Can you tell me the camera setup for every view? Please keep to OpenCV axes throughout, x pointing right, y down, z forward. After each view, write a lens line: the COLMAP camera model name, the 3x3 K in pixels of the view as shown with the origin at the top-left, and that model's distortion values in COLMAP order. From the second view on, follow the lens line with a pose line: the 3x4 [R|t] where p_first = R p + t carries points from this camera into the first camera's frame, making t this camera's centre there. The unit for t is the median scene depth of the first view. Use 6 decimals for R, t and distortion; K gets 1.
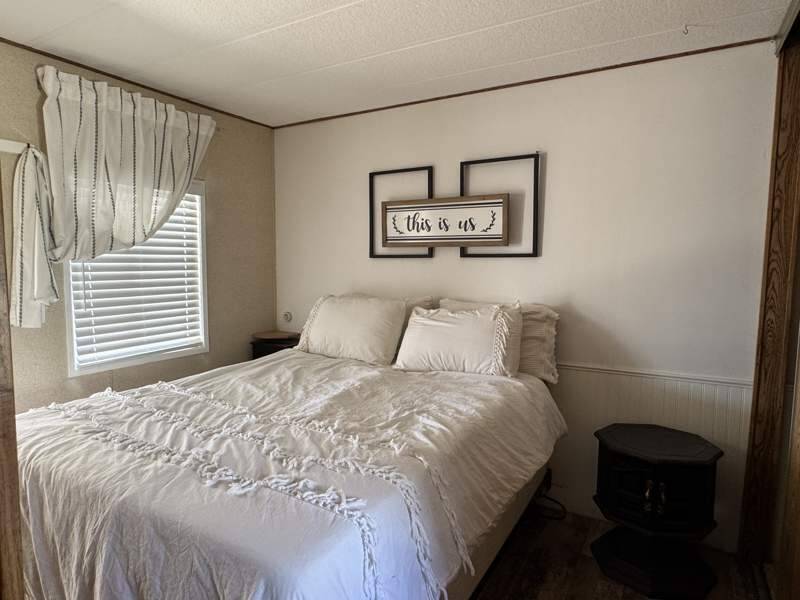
lens RADIAL K [[488.8, 0, 396.7], [0, 488.8, 299.7], [0, 0, 1]] dist [-0.001670, 0.002396]
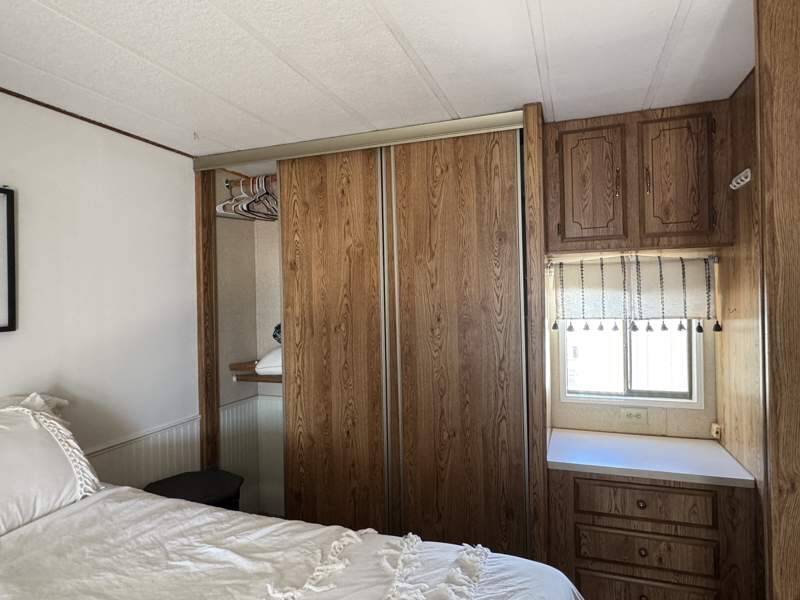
lens RADIAL K [[488.8, 0, 396.7], [0, 488.8, 299.7], [0, 0, 1]] dist [-0.001670, 0.002396]
pose [[-0.179116, -0.016750, 0.983685, -0.648715], [0.091752, 0.995213, 0.033654, -0.131005], [-0.979540, 0.096283, -0.176722, 0.701289]]
